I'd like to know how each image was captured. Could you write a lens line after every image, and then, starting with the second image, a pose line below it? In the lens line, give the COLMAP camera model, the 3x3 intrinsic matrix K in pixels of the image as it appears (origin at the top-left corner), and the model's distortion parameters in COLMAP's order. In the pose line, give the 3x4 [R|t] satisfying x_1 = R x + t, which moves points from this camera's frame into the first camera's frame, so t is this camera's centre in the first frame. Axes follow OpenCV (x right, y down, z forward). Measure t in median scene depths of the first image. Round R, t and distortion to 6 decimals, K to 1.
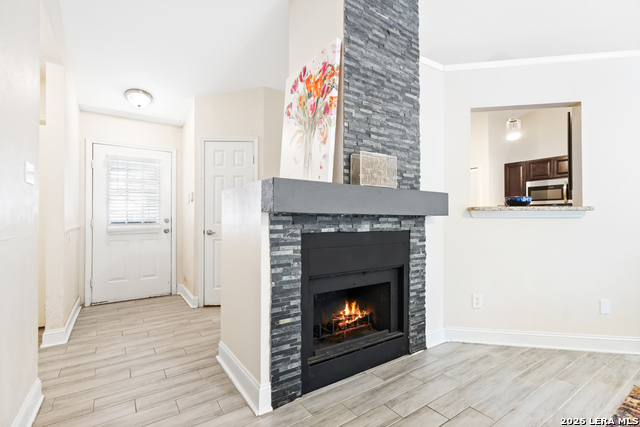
lens RADIAL K [[297.7, 0, 316.8], [0, 297.7, 213.6], [0, 0, 1]] dist [-0.001282, 0.000141]
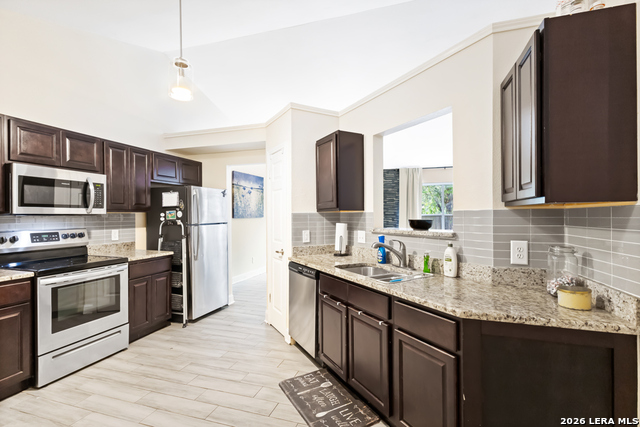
lens RADIAL K [[297.7, 0, 321.2], [0, 297.7, 215.1], [0, 0, 1]] dist [-0.001282, 0.000141]
pose [[-0.627250, 0.001775, 0.778816, 0.143243], [-0.009582, 0.999904, -0.009995, -0.063730], [-0.778759, -0.013732, -0.627173, 2.100462]]
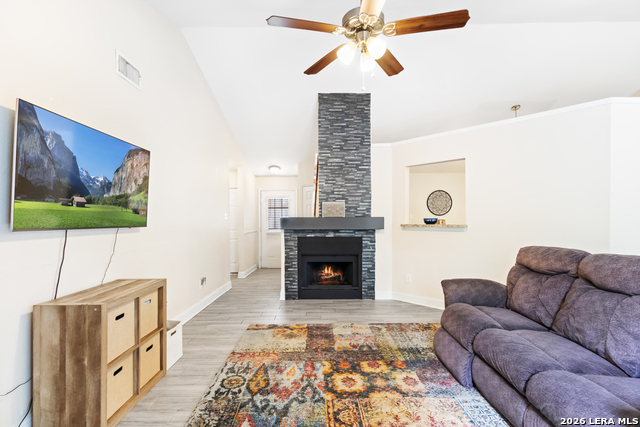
lens RADIAL K [[297.7, 0, 320.7], [0, 297.7, 218.4], [0, 0, 1]] dist [-0.001282, 0.000141]
pose [[0.831636, -0.008180, -0.555261, 1.253030], [0.015291, 0.999850, 0.008173, -0.090113], [0.555111, -0.015288, 0.831636, -0.834693]]
